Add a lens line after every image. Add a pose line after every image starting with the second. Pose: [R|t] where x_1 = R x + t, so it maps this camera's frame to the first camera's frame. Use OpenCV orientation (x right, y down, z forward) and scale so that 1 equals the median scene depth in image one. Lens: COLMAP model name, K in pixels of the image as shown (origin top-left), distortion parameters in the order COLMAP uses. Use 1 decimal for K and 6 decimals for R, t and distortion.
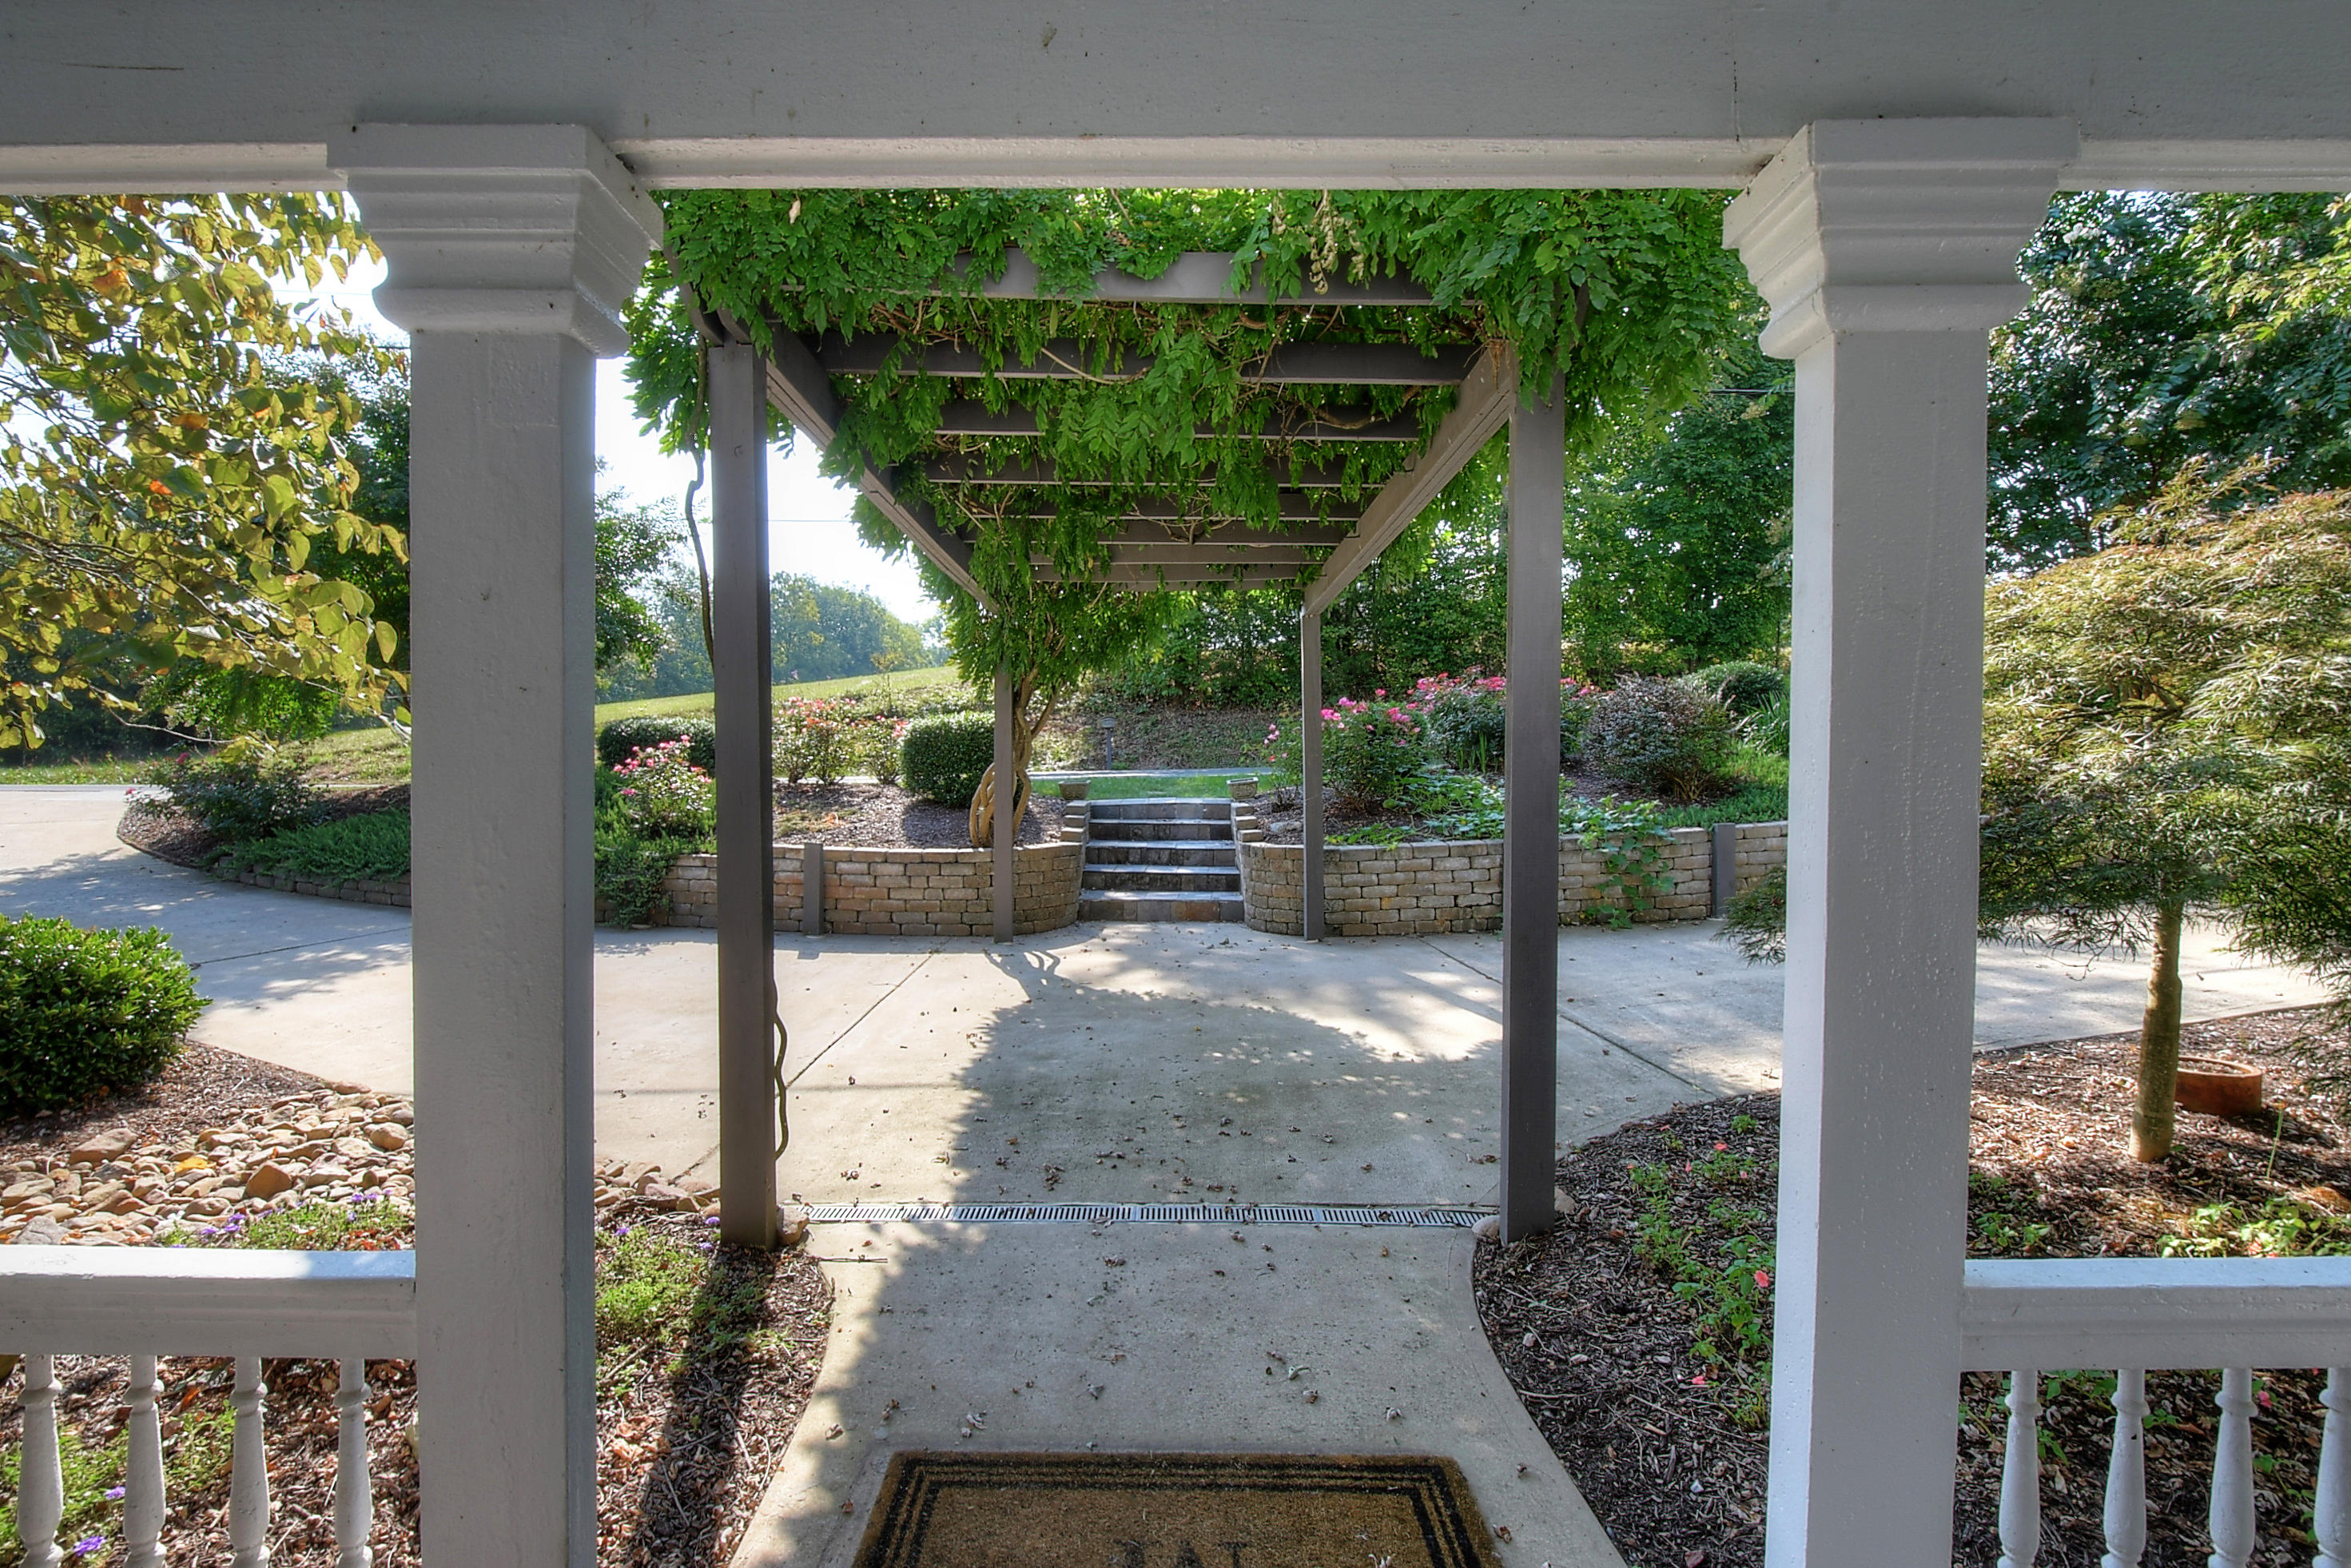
lens RADIAL K [[1058.2, 0, 1169.8], [0, 1058.2, 779.3], [0, 0, 1]] dist [0.012169, -0.000540]
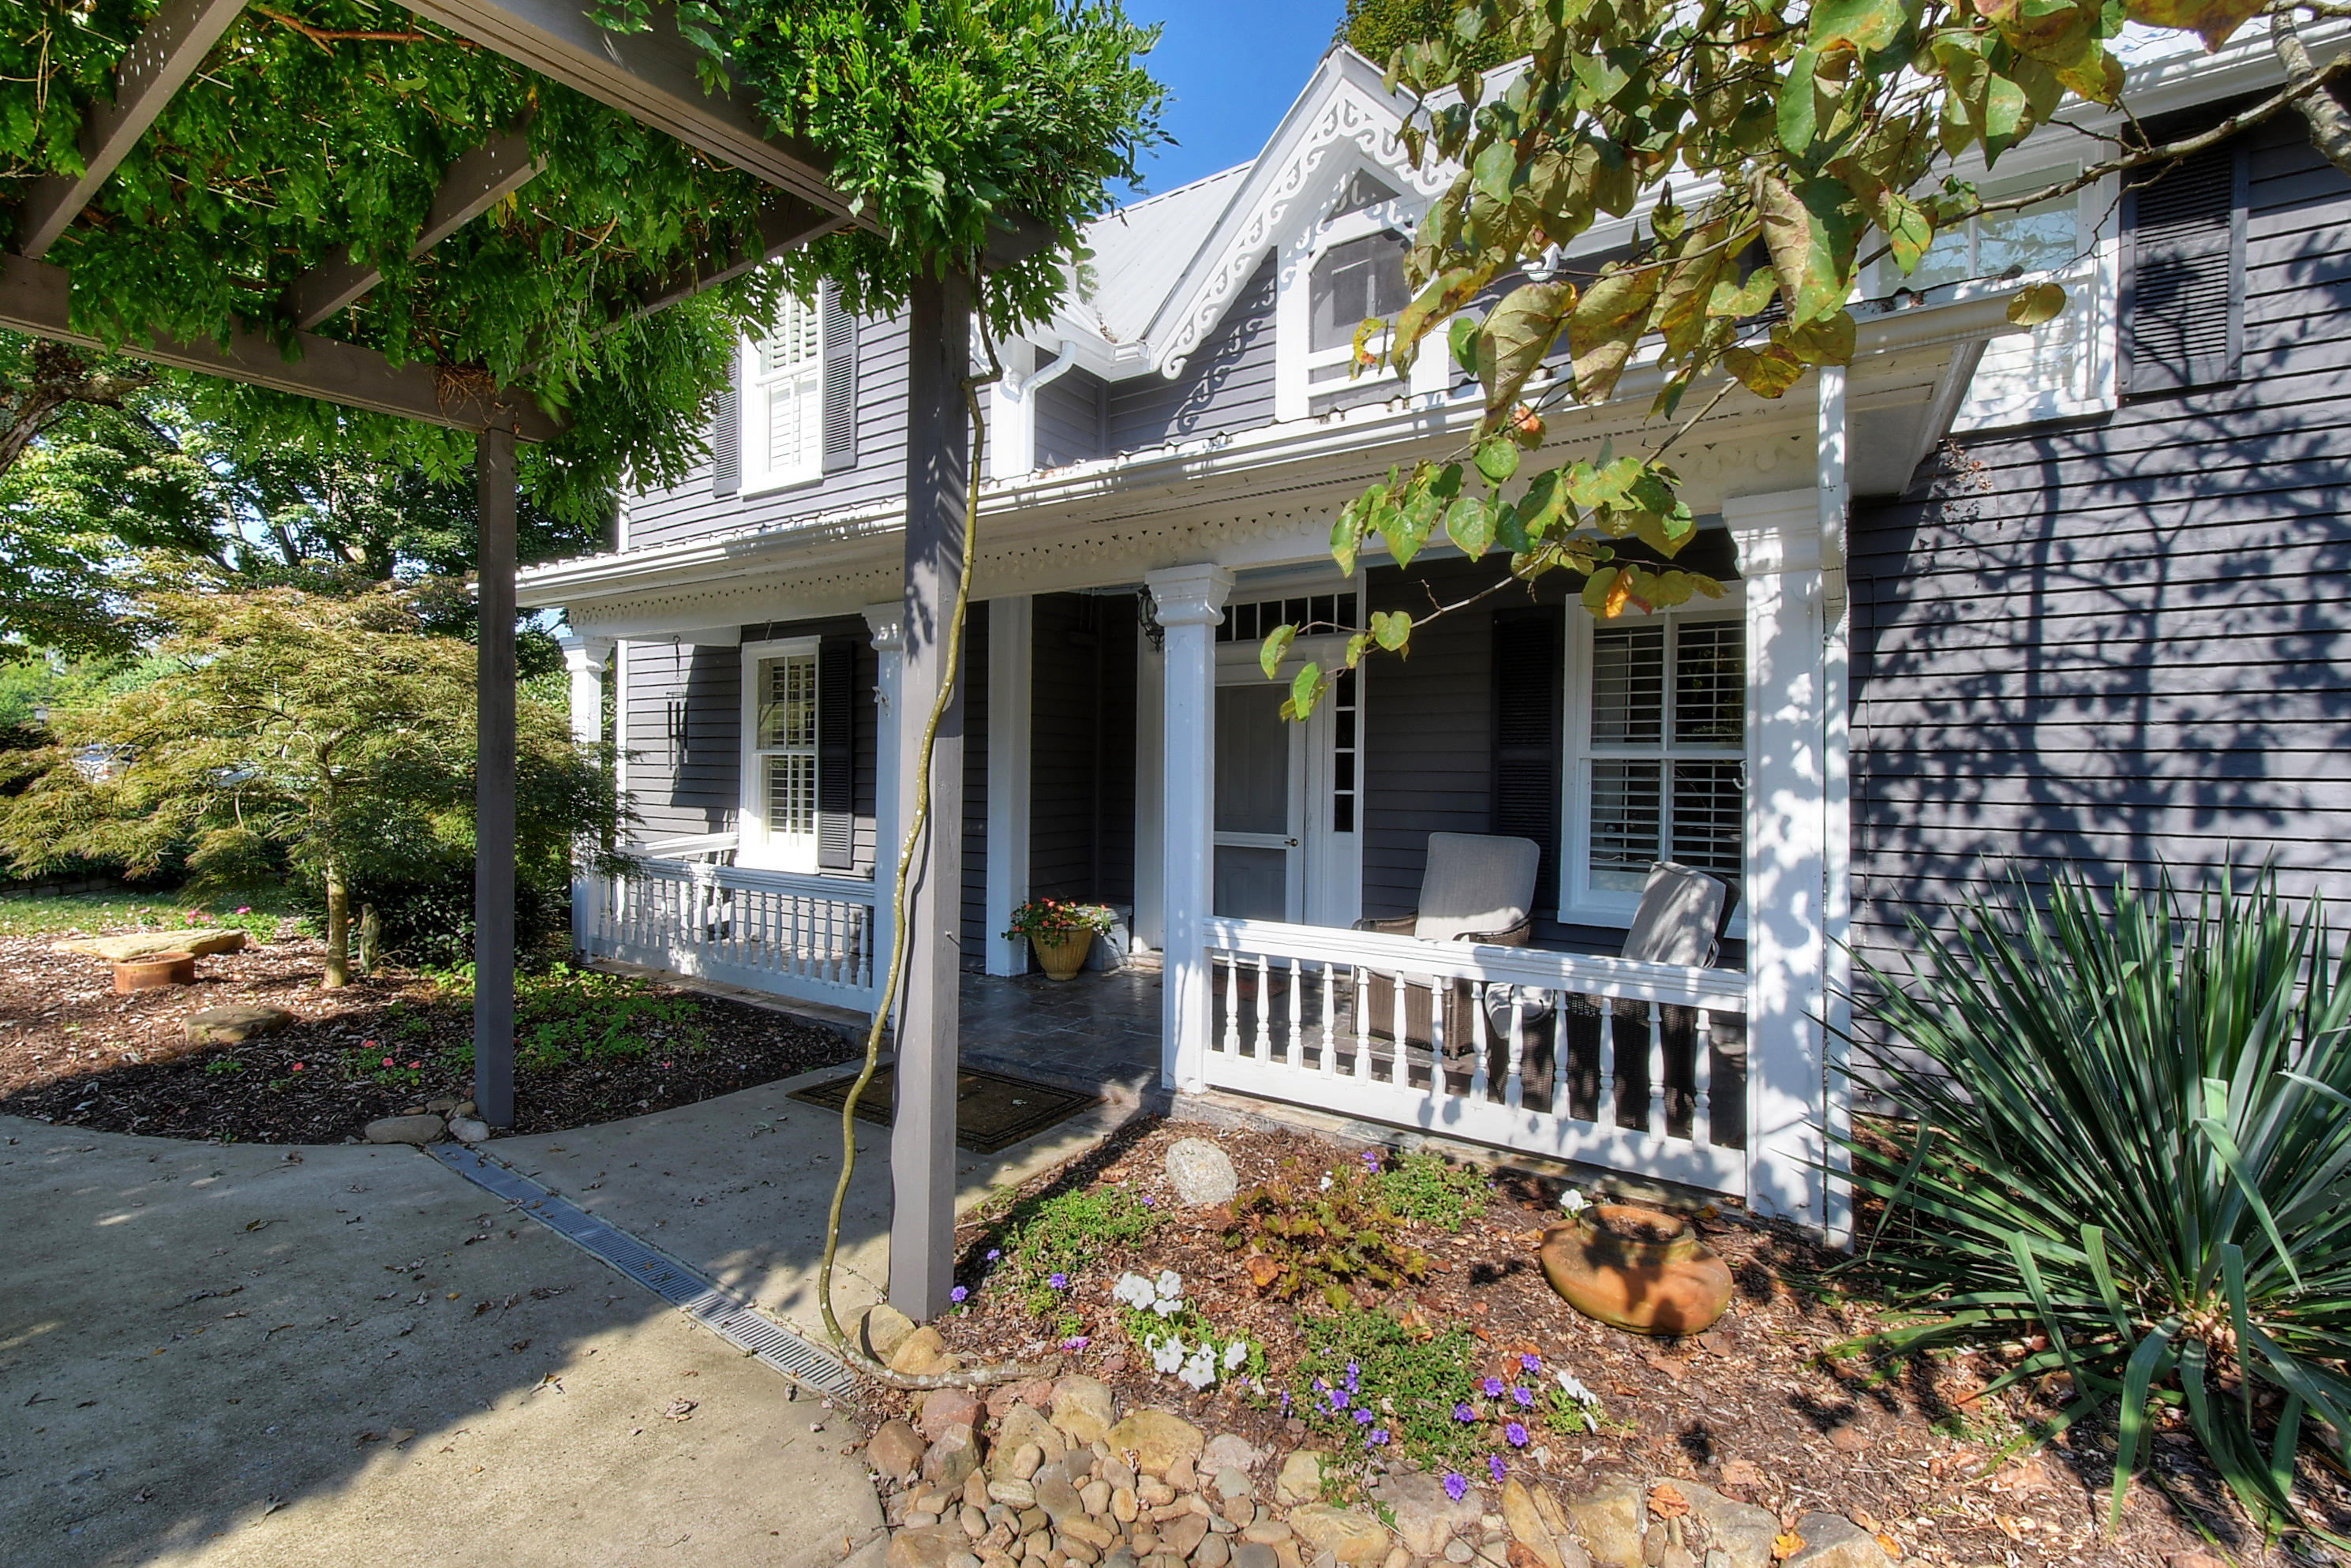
lens RADIAL K [[1065.3, 0, 1152.2], [0, 1065.3, 779.8], [0, 0, 1]] dist [-0.000576, -0.003283]
pose [[-0.814246, -0.018398, 0.580229, -0.760702], [-0.011430, 0.999812, 0.015663, -0.003055], [-0.580408, 0.006122, -0.814303, 1.163655]]
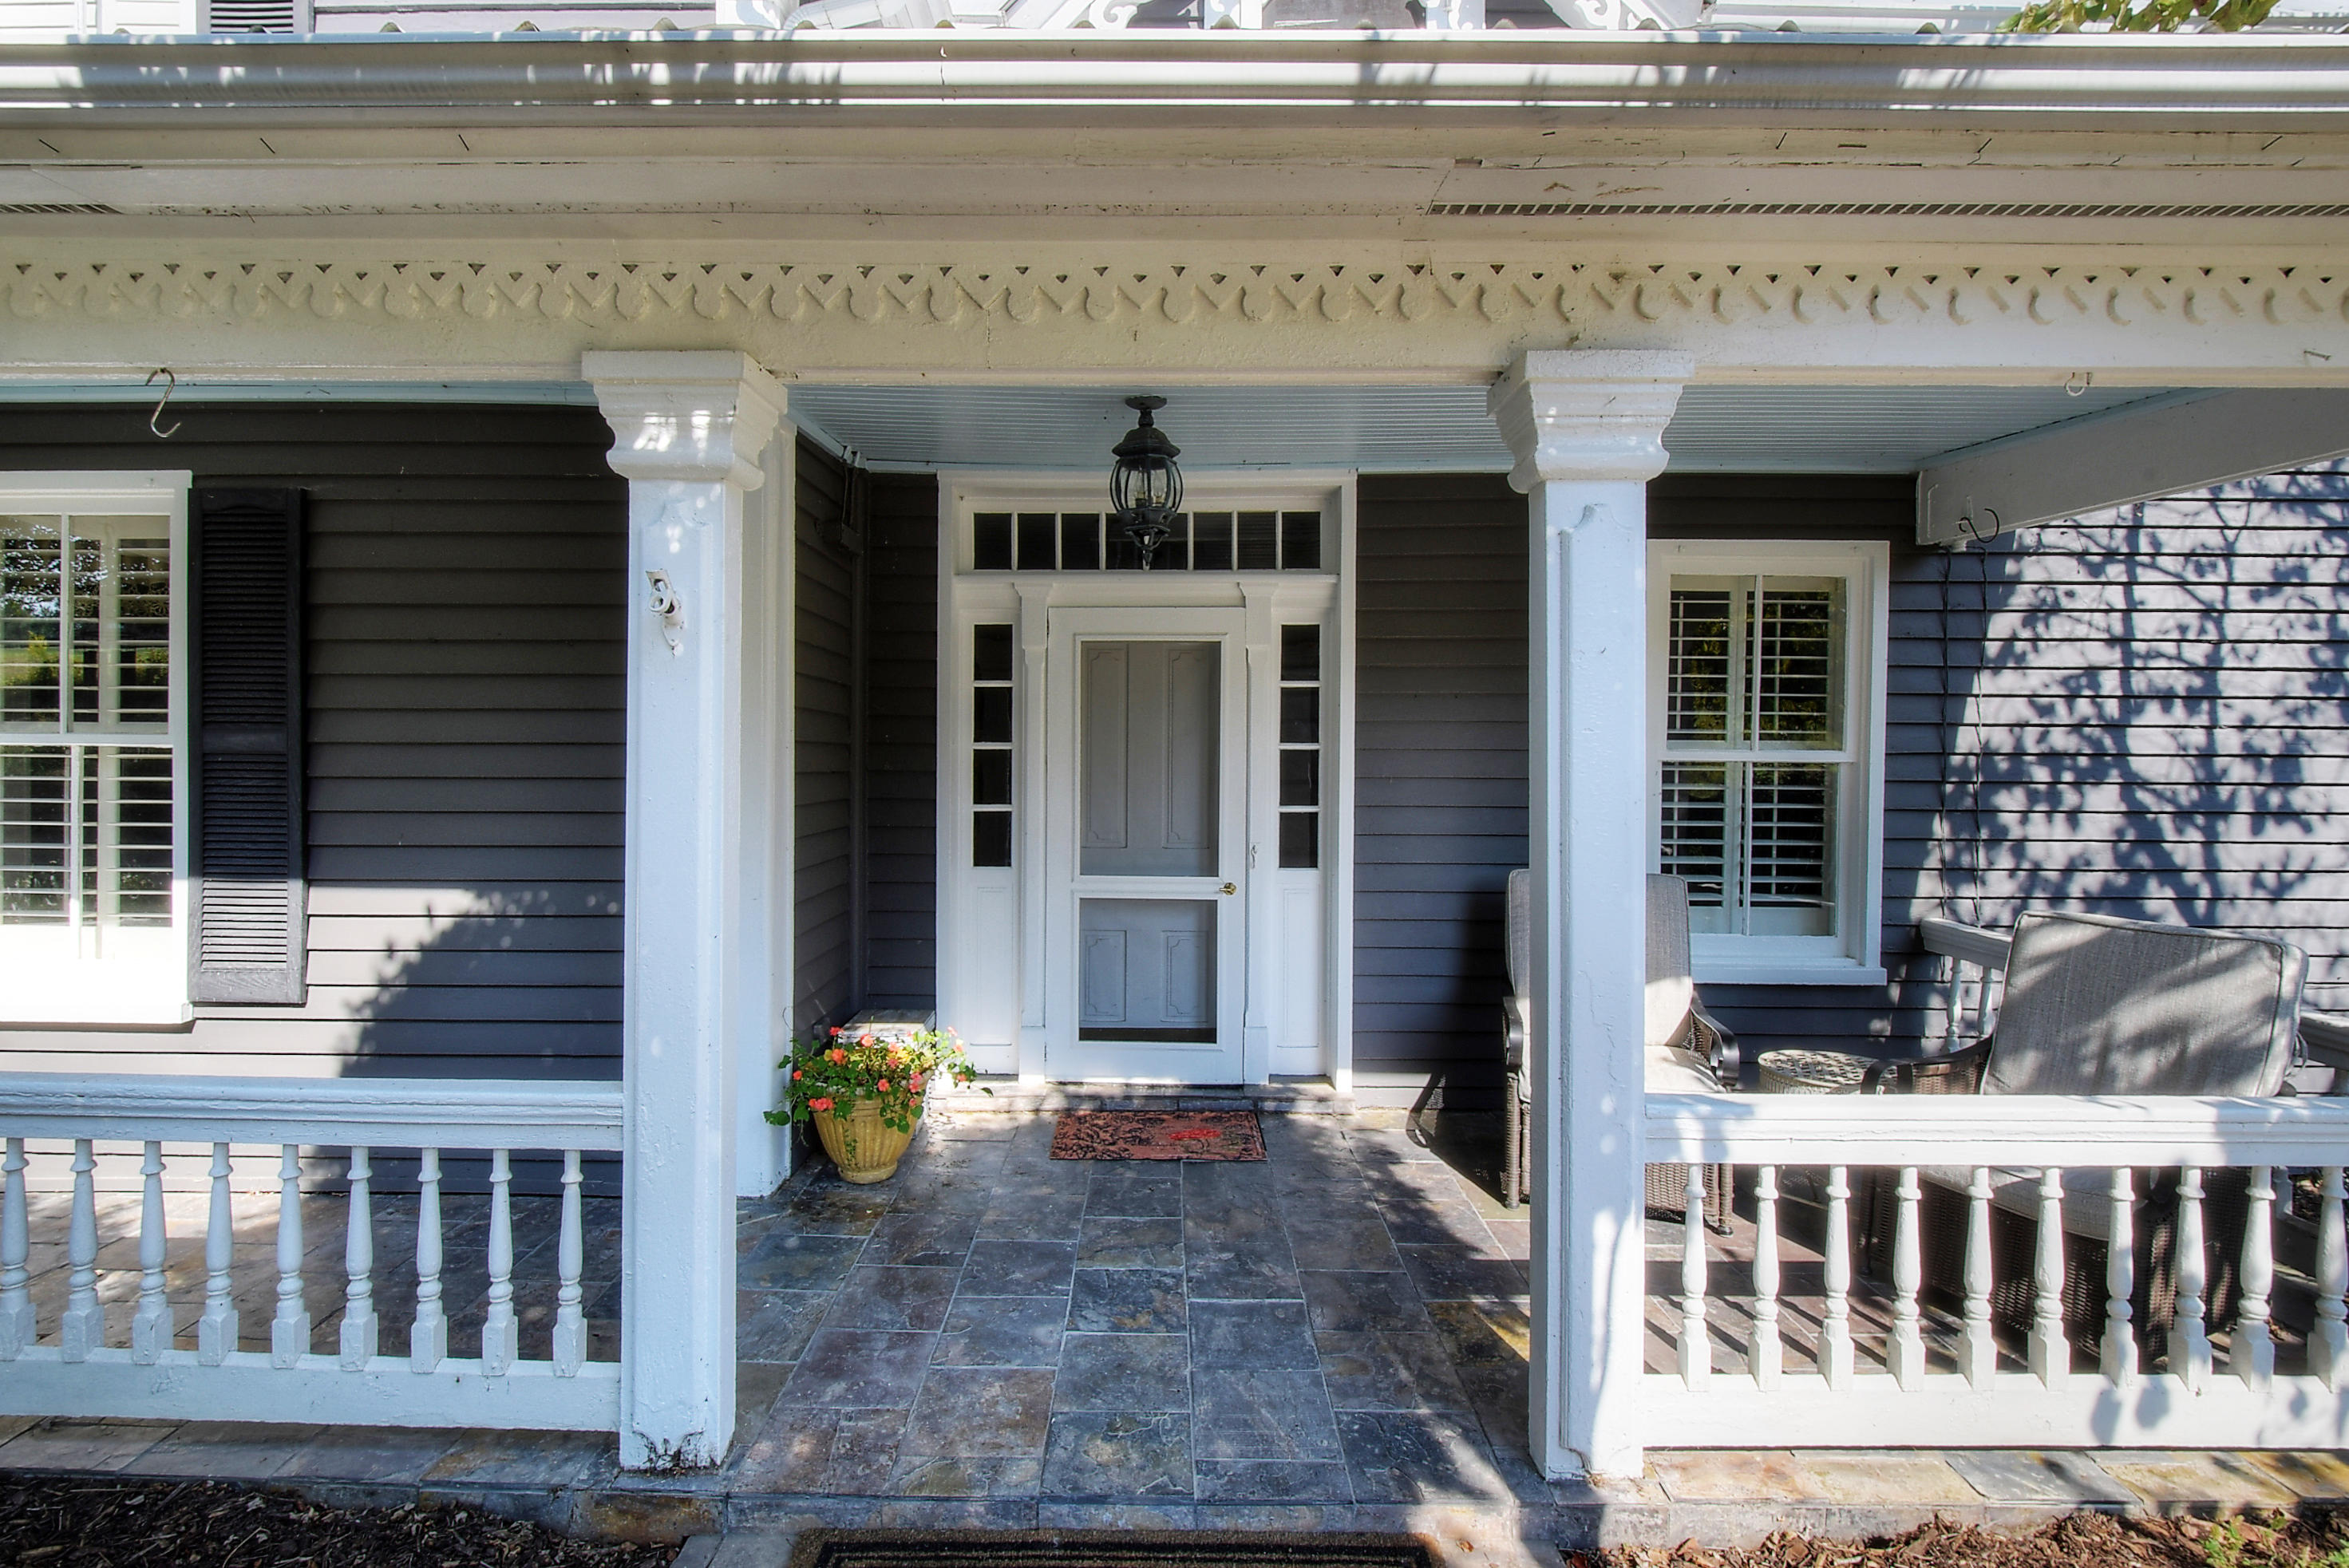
lens RADIAL K [[1064.3, 0, 1151.2], [0, 1064.3, 779.8], [0, 0, 1]] dist [-0.000576, -0.003283]
pose [[-0.999650, -0.013373, 0.022838, -0.019087], [-0.012957, 0.999749, 0.018268, -0.008734], [-0.023076, 0.017966, -0.999572, 0.803412]]
